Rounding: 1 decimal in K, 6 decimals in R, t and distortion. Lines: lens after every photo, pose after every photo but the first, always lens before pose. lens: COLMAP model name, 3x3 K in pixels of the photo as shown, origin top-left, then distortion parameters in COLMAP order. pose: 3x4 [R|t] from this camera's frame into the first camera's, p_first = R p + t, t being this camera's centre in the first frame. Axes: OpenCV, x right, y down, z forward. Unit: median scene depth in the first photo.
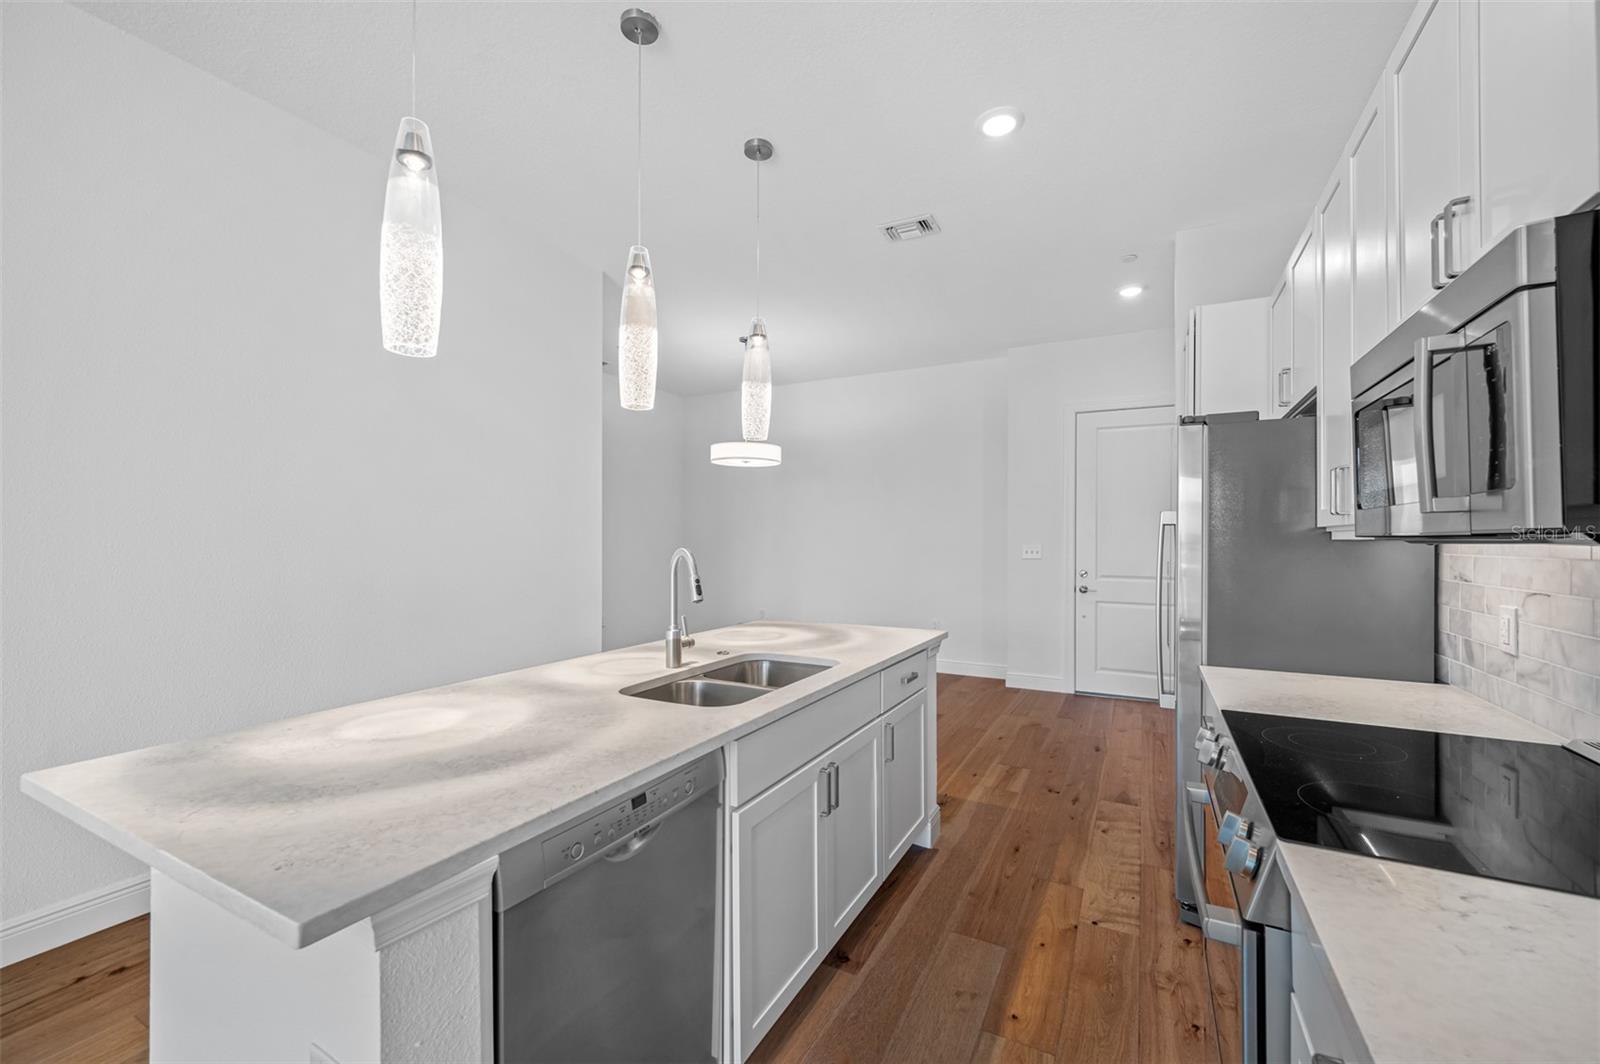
lens RADIAL K [[641.8, 0, 806.3], [0, 641.8, 536.4], [0, 0, 1]] dist [-0.000569, 0.000177]
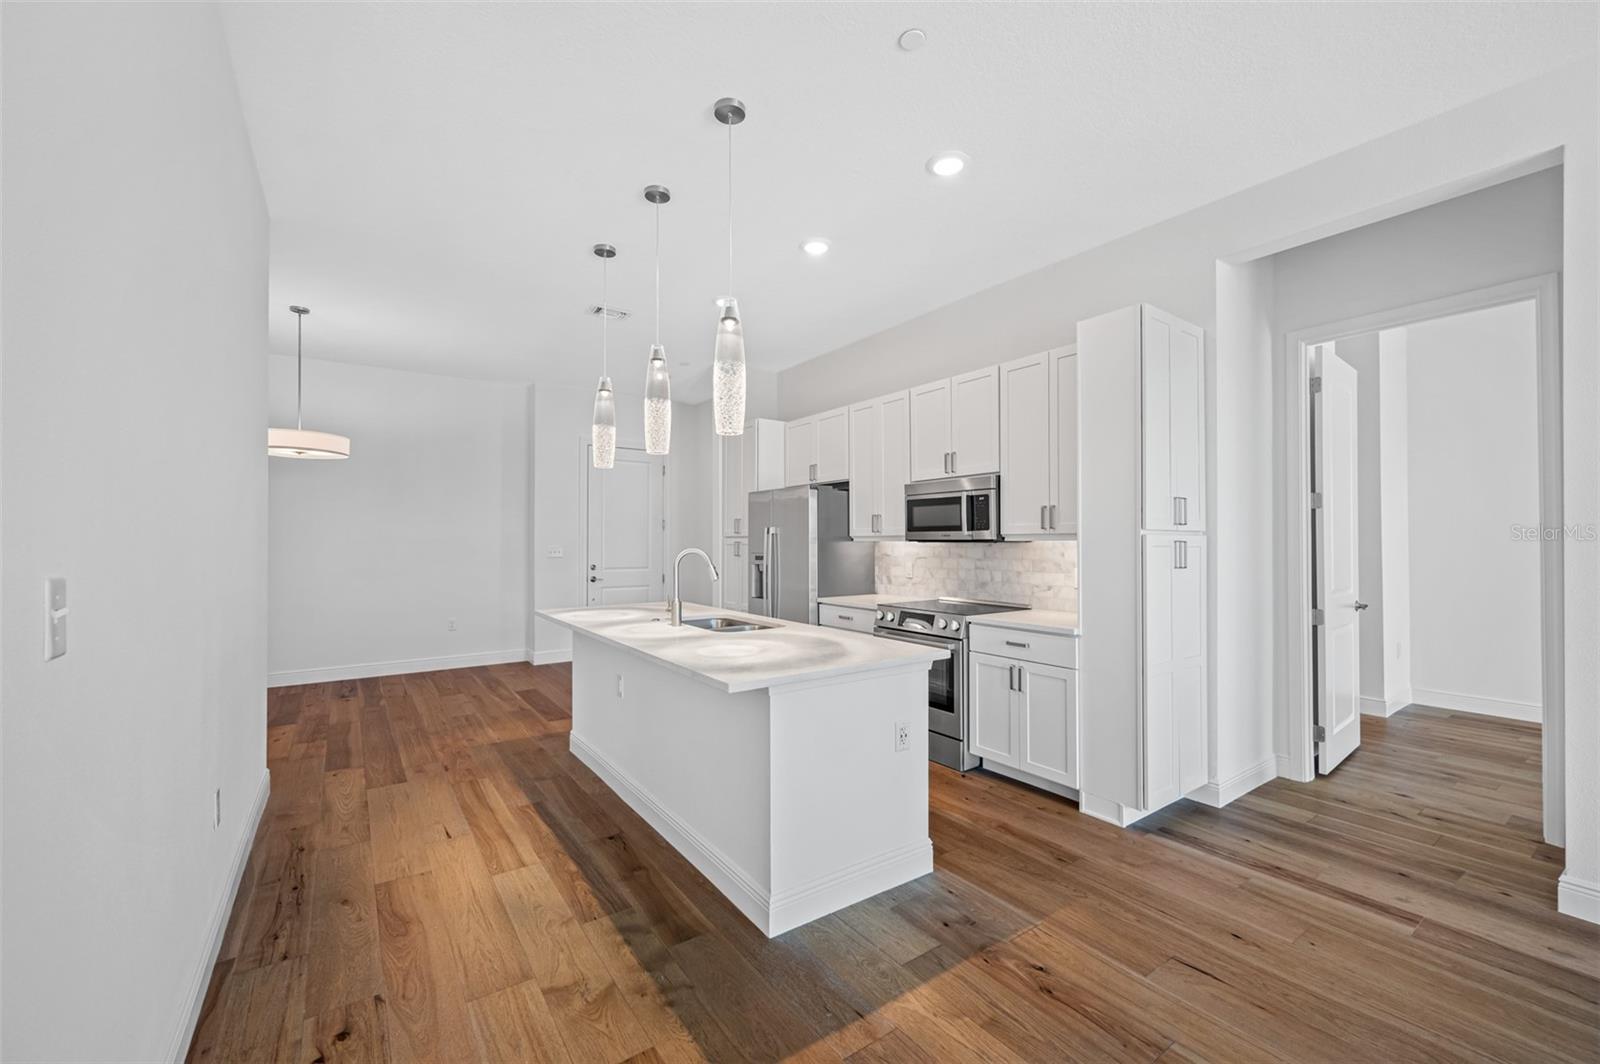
lens RADIAL K [[641.8, 0, 806.3], [0, 641.8, 536.4], [0, 0, 1]] dist [-0.000569, 0.000177]
pose [[0.449000, 0.001038, 0.893531, -1.349863], [0.000199, 0.999999, -0.001262, -0.009438], [-0.893532, 0.000744, 0.448999, 0.033956]]
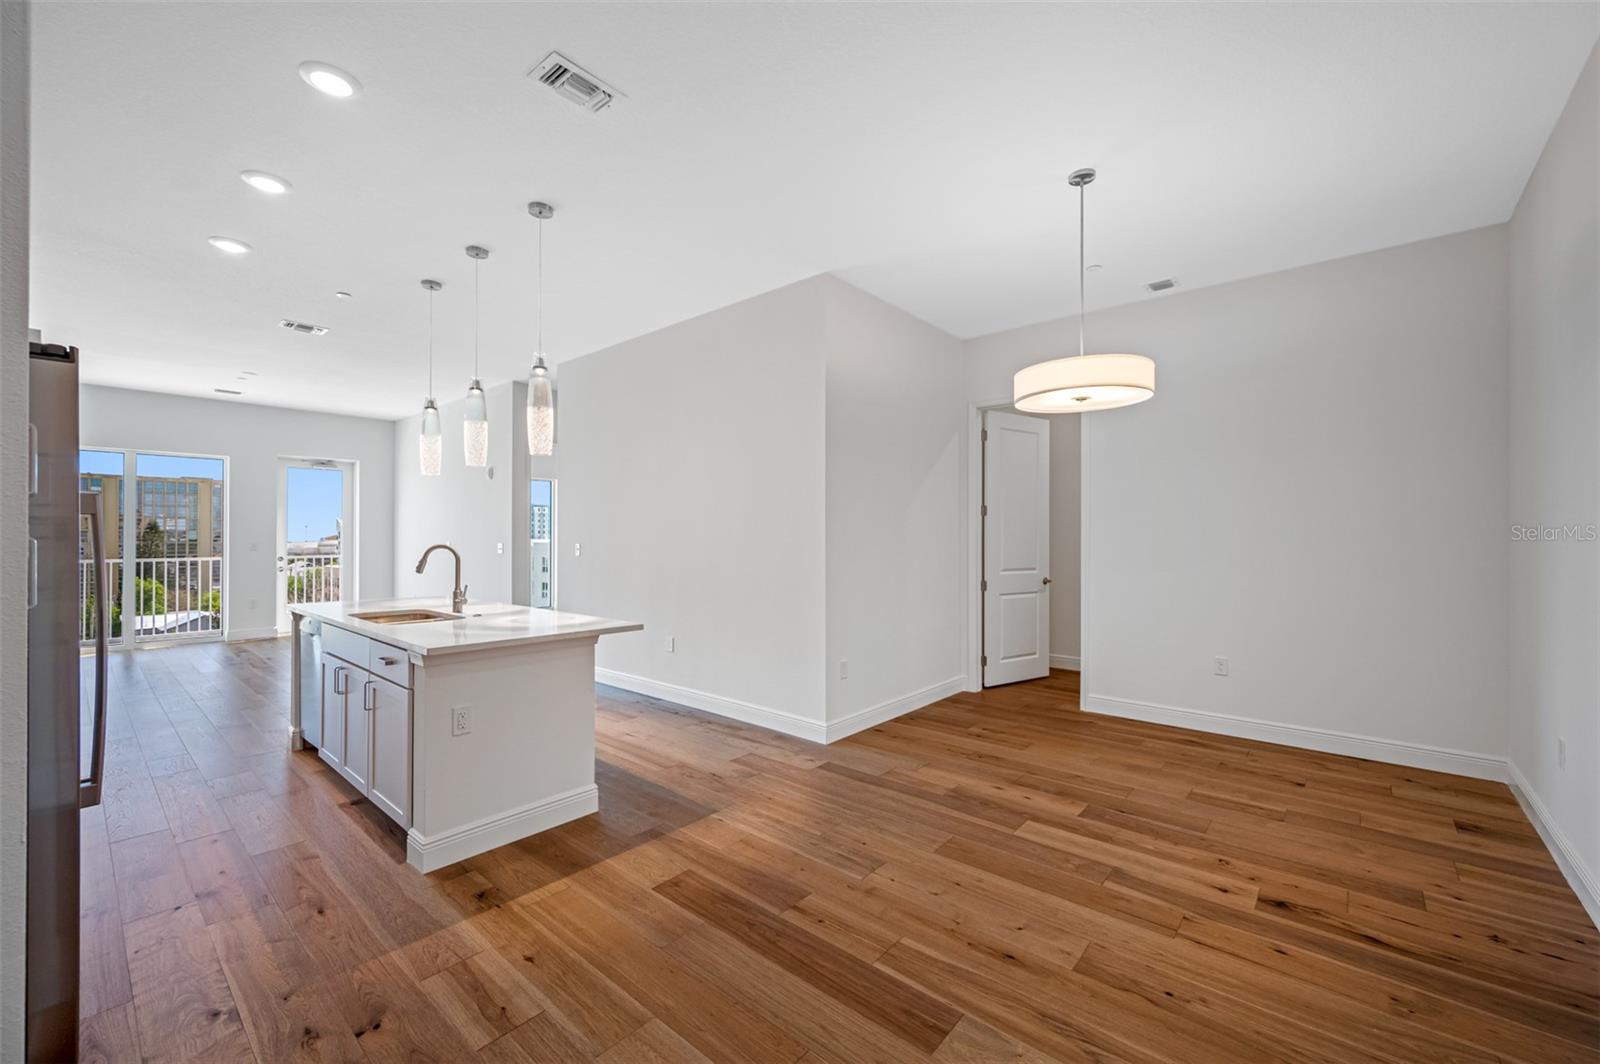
lens RADIAL K [[651.3, 0, 800.5], [0, 651.3, 536.6], [0, 0, 1]] dist [-0.001151, -0.000053]
pose [[-0.236443, -0.005205, -0.971631, 1.219301], [0.005256, 0.999964, -0.006635, 0.015208], [0.971631, -0.006676, -0.236407, 2.194731]]
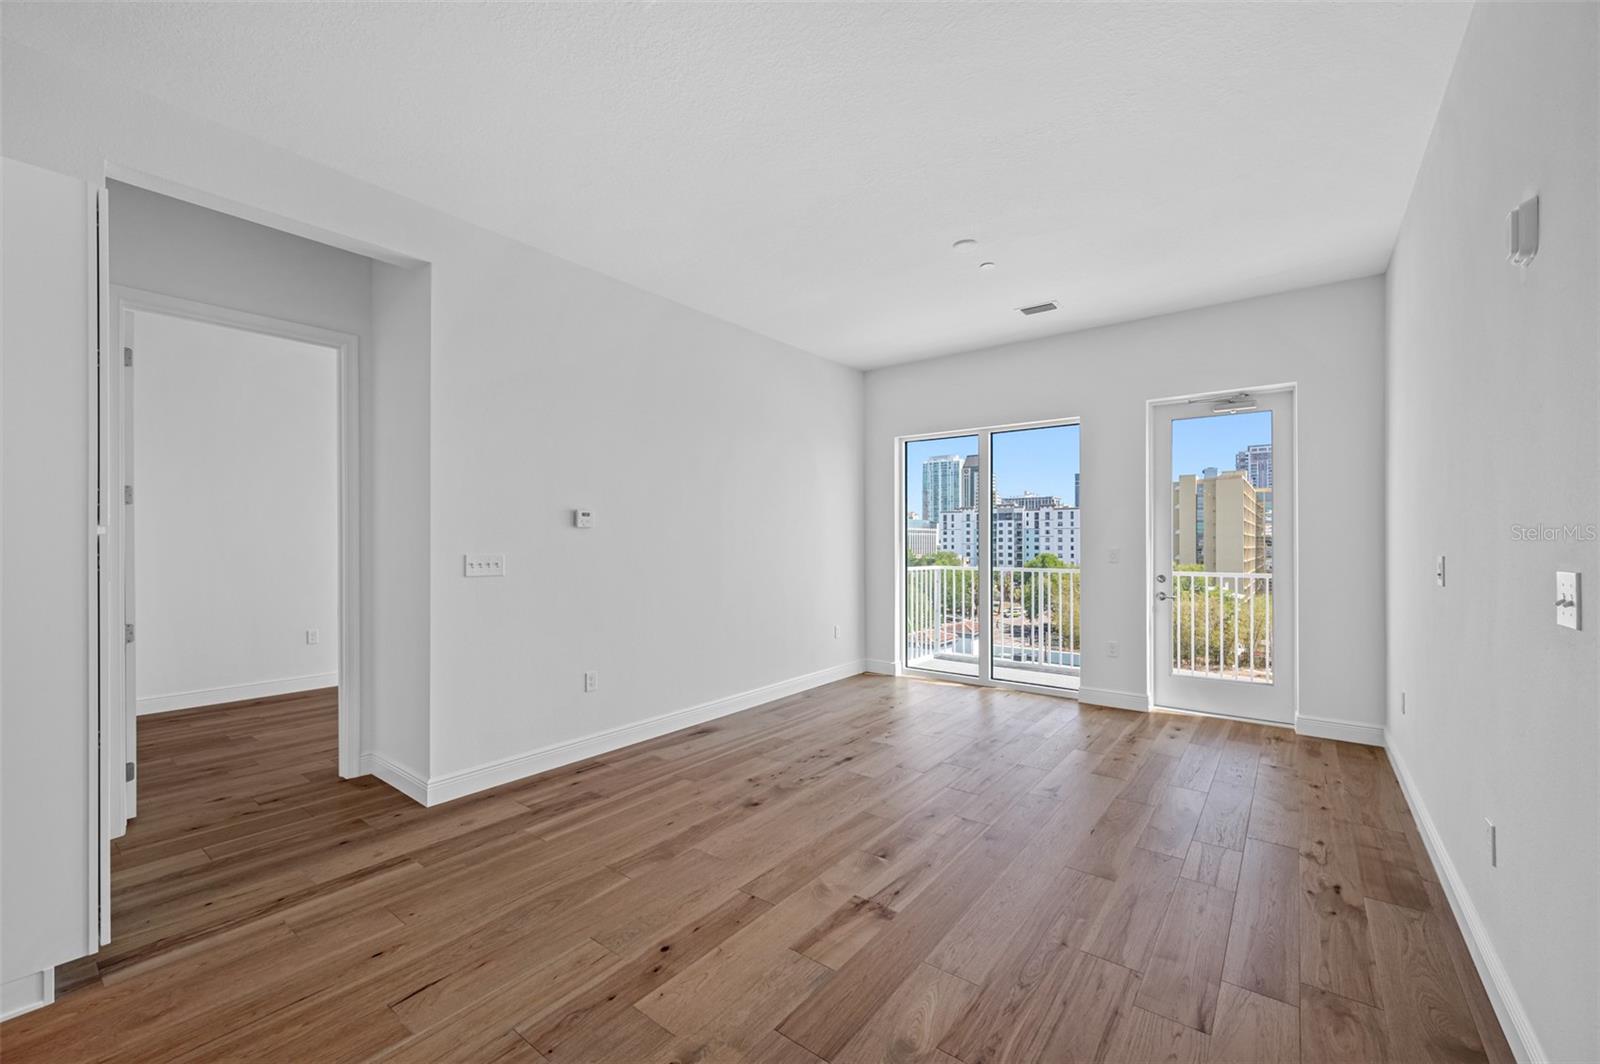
lens RADIAL K [[643.9, 0, 800.0], [0, 643.9, 532.0], [0, 0, 1]] dist [0.008578, 0.000112]
pose [[-0.984650, -0.004388, 0.174487, -0.957194], [-0.007945, 0.999775, -0.019692, -0.000499], [-0.174362, -0.020776, -0.984462, 0.700672]]
